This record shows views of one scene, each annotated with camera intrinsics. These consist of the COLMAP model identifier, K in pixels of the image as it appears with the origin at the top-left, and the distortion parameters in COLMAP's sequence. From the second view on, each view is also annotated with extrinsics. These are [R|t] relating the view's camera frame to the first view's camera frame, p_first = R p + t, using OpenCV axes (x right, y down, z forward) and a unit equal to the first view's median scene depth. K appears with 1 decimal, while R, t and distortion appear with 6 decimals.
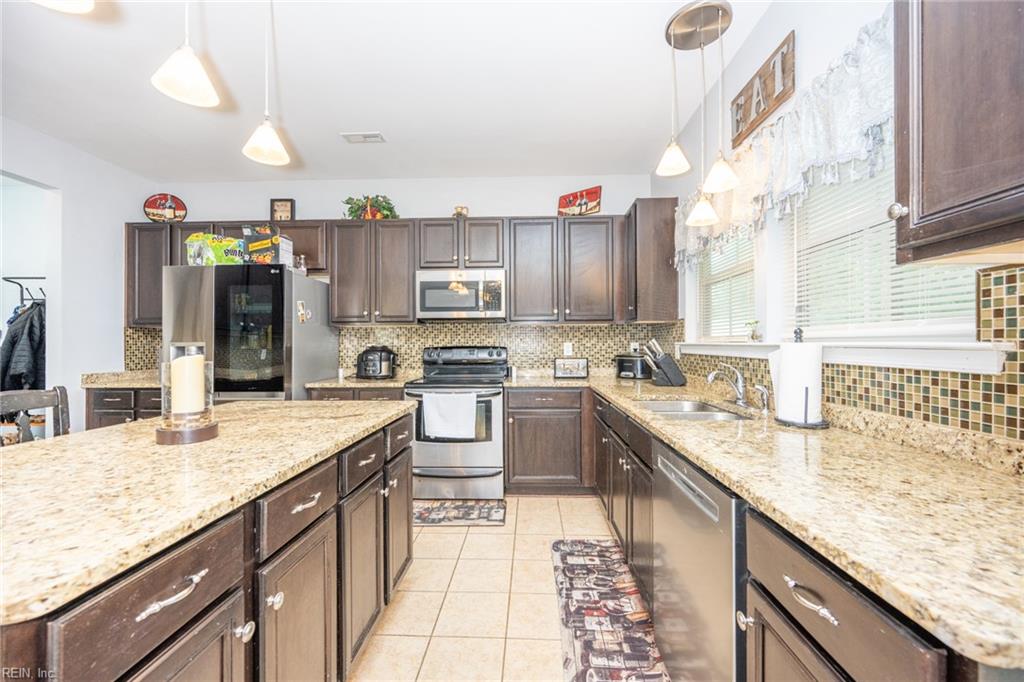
lens RADIAL K [[413.2, 0, 521.9], [0, 413.2, 344.0], [0, 0, 1]] dist [-0.002481, 0.000381]
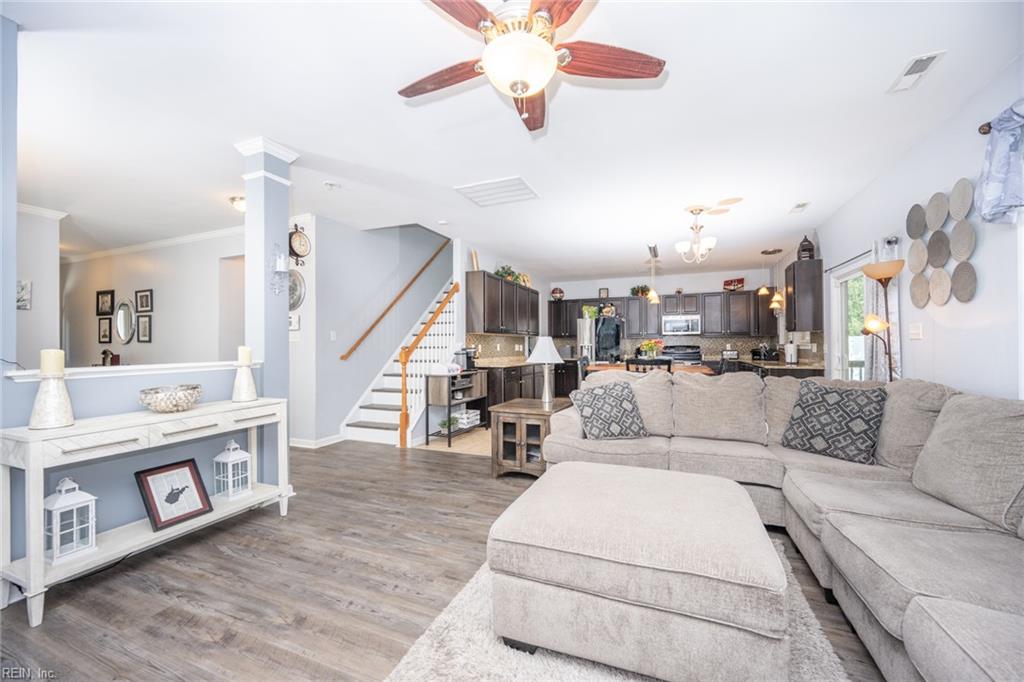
lens RADIAL K [[413.2, 0, 506.8], [0, 413.2, 342.3], [0, 0, 1]] dist [-0.002481, 0.000381]
pose [[0.930225, -0.003943, -0.366969, -0.221645], [0.001186, 0.999969, -0.007739, 0.004602], [0.366988, 0.006764, 0.930201, -1.831263]]
